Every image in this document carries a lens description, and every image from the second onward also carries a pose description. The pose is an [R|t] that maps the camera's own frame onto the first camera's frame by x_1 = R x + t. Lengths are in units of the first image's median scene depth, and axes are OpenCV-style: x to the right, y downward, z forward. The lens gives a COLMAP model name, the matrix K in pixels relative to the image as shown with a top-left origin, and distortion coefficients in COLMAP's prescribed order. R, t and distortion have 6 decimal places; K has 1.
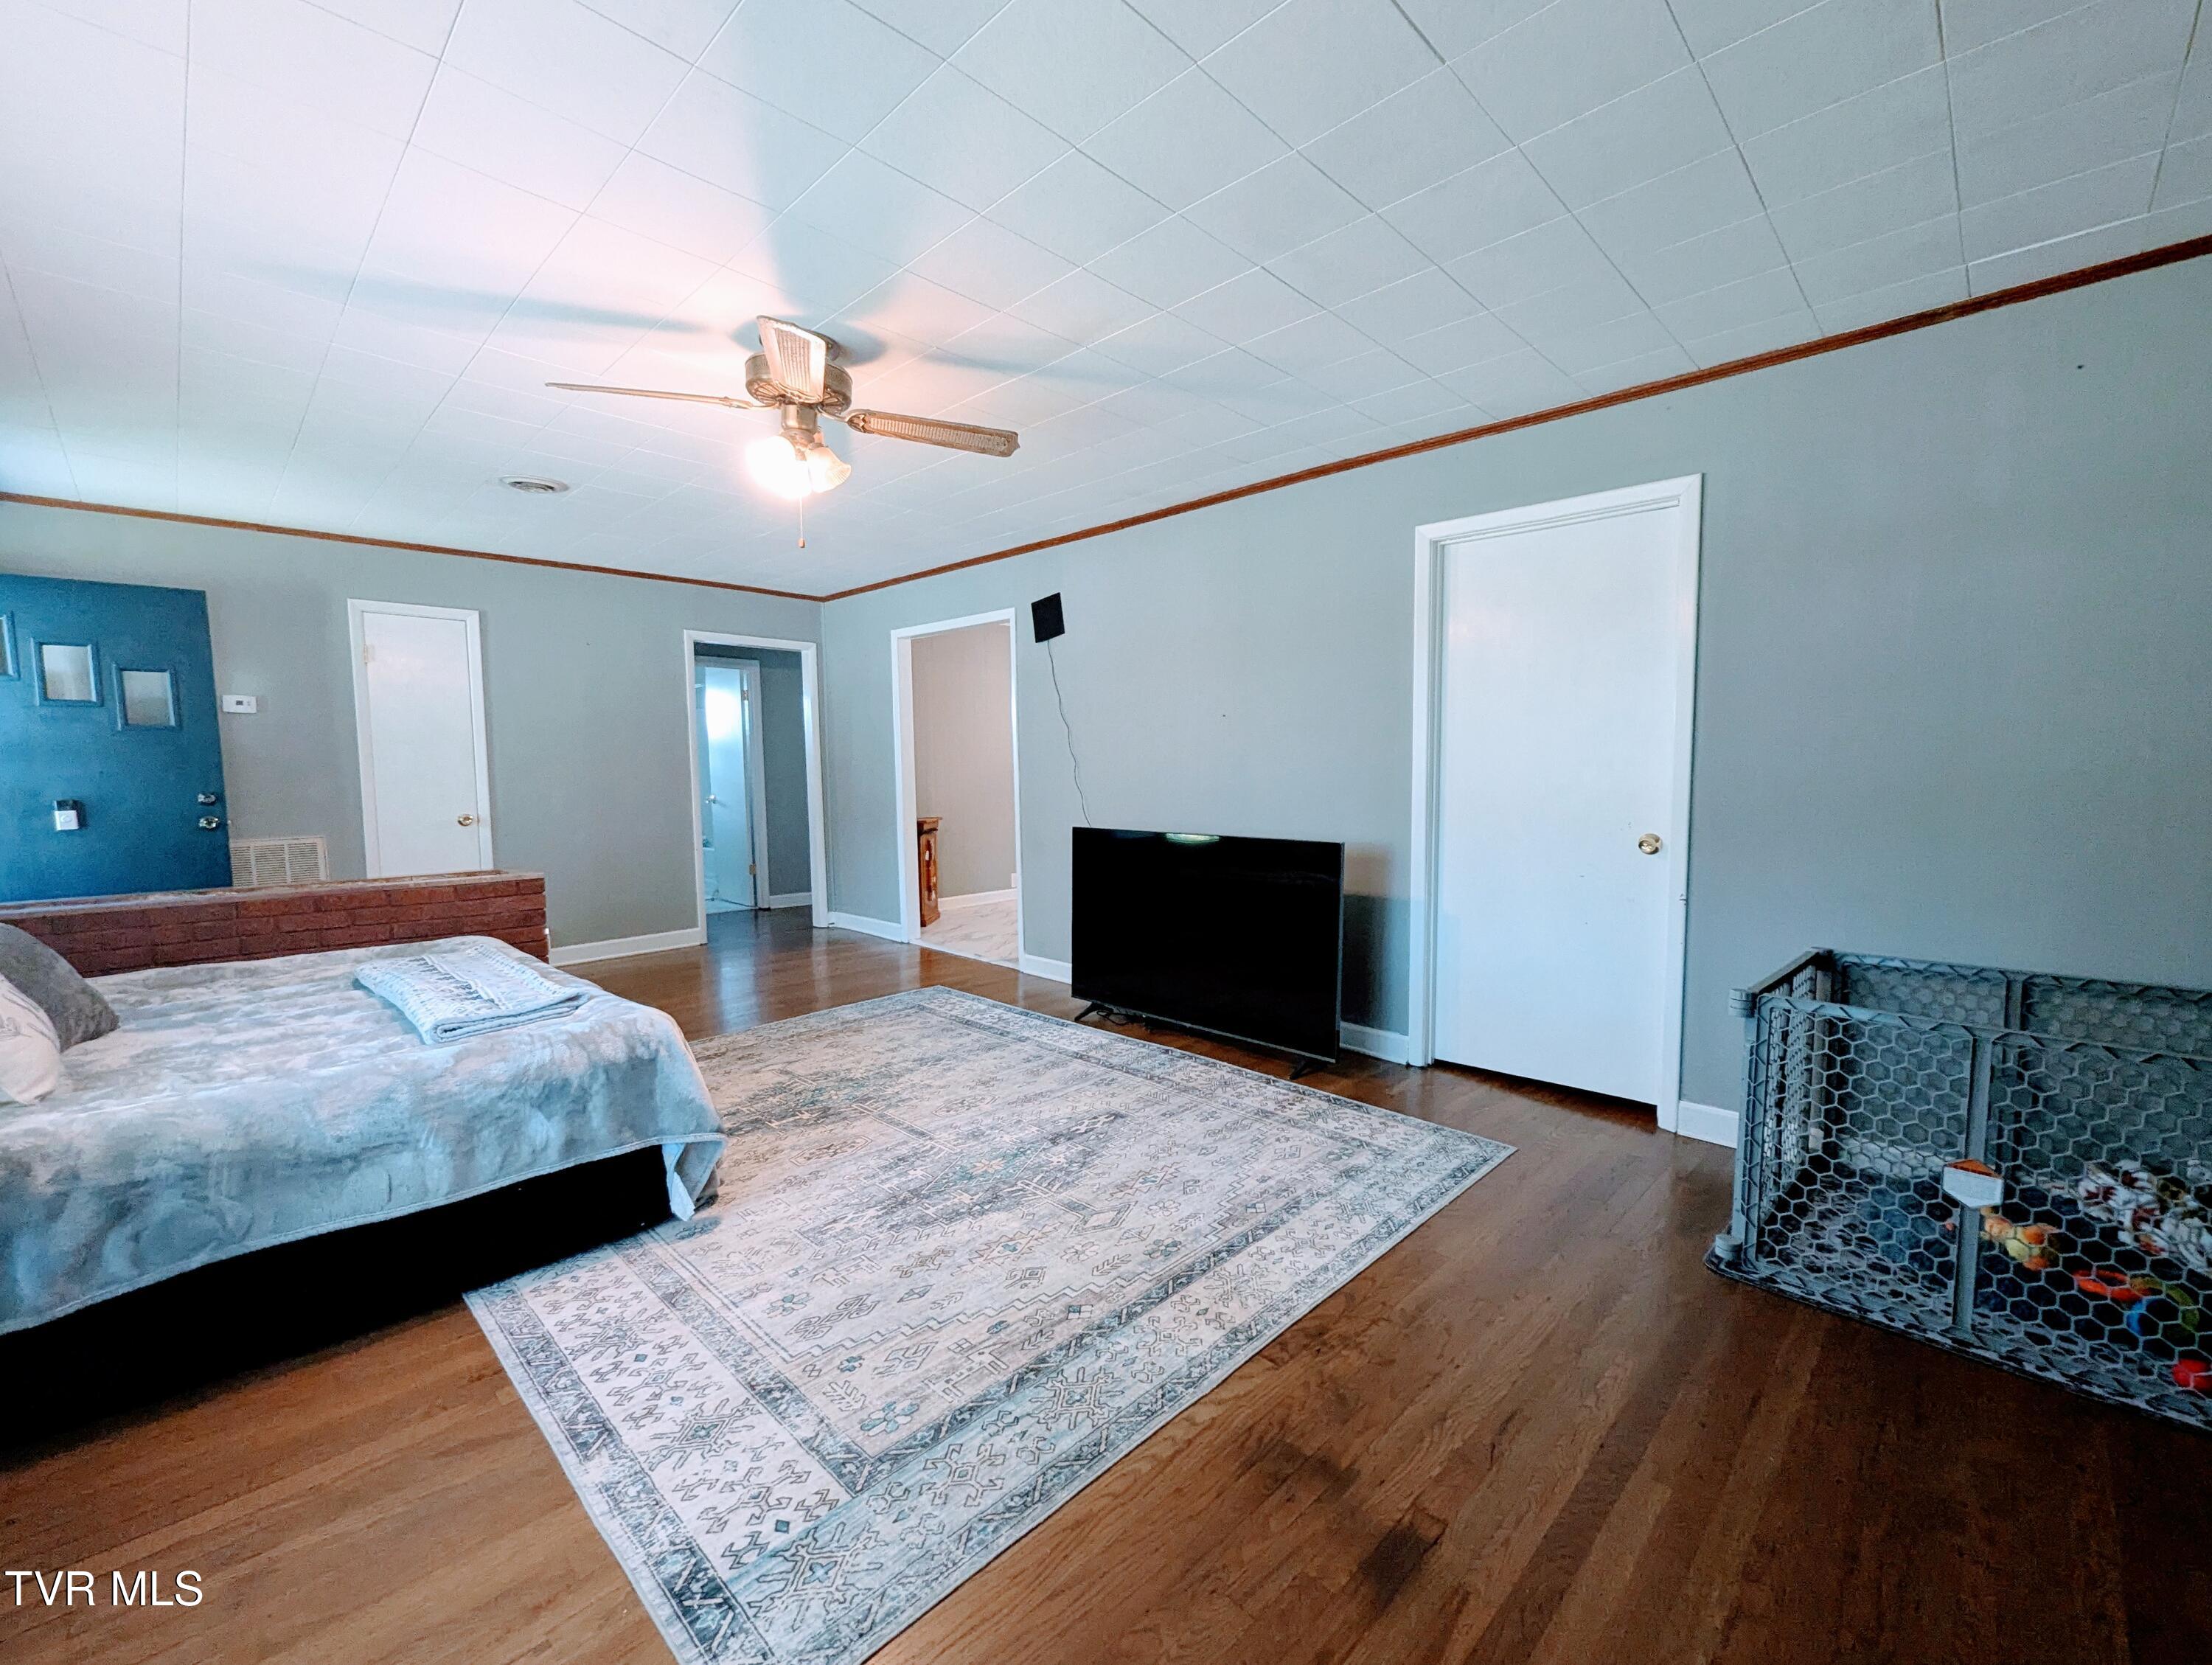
lens RADIAL K [[926.0, 0, 1106.1], [0, 926.0, 841.0], [0, 0, 1]] dist [-0.000427, 0.000106]
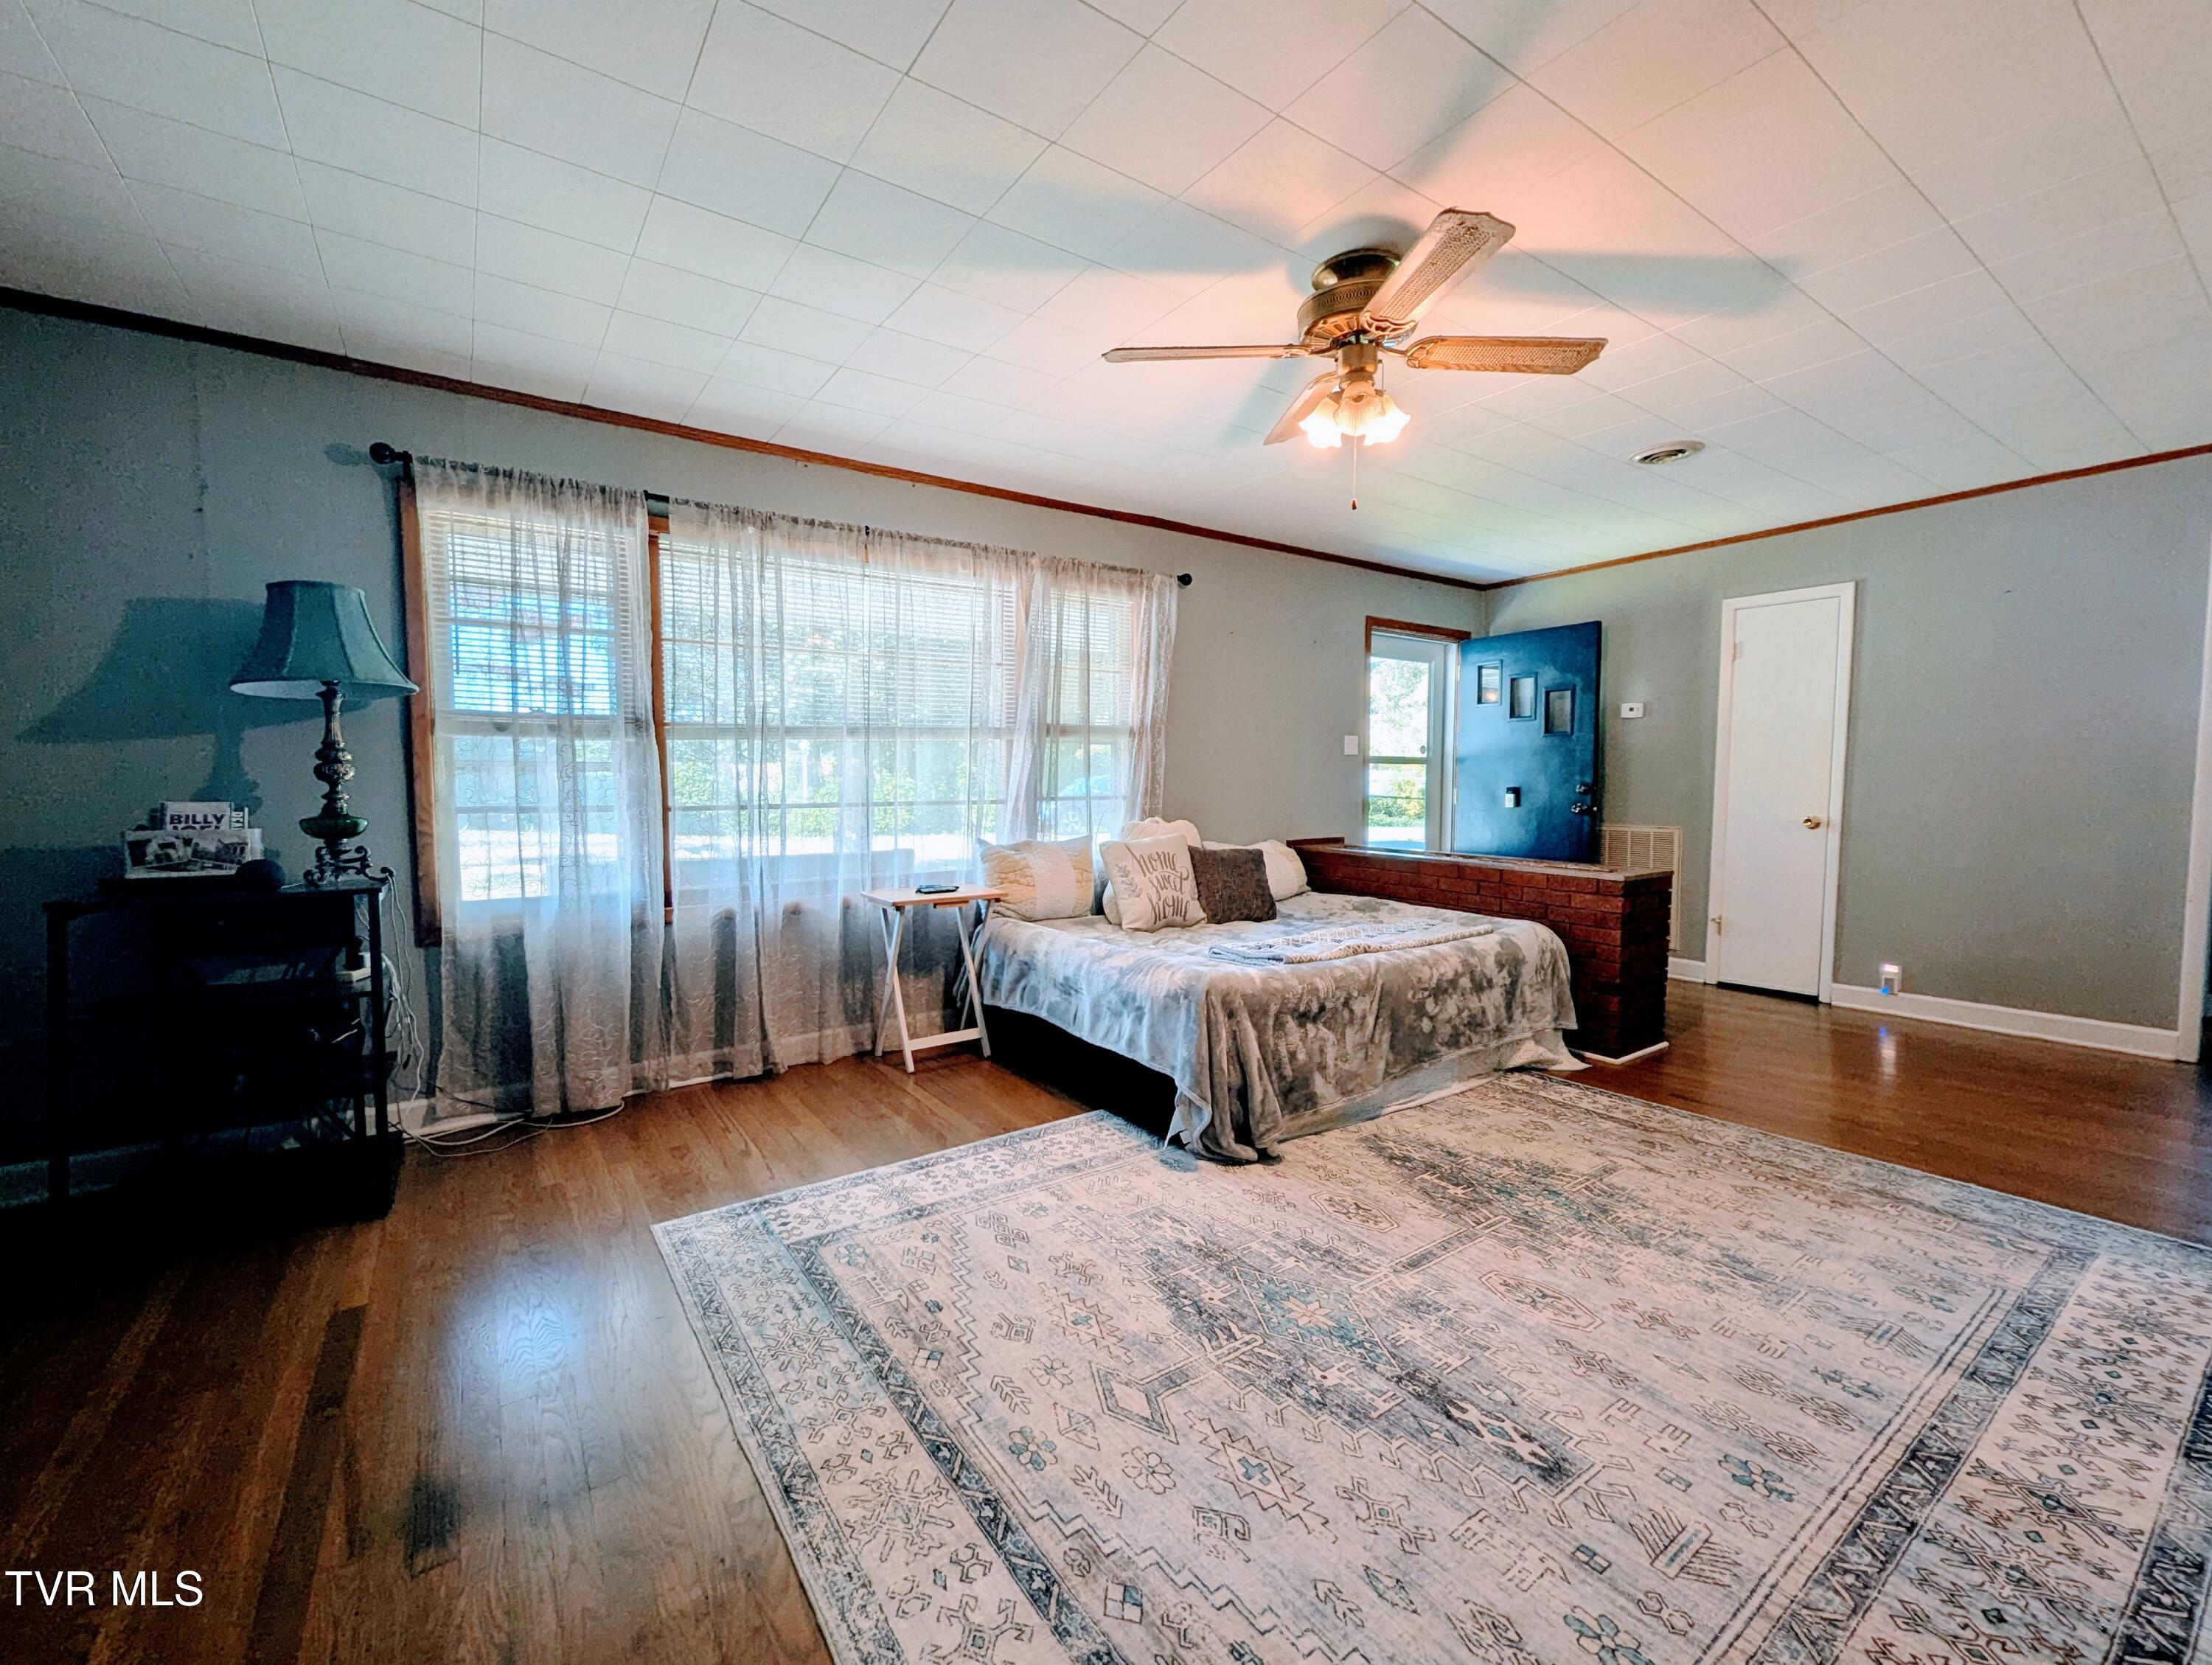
lens RADIAL K [[926.0, 0, 1106.3], [0, 926.0, 826.5], [0, 0, 1]] dist [-0.000427, 0.000106]
pose [[-0.187711, 0.061719, -0.980283, 0.491808], [-0.077733, 0.993960, 0.077465, -0.056075], [0.979144, 0.090741, -0.181780, 0.800907]]
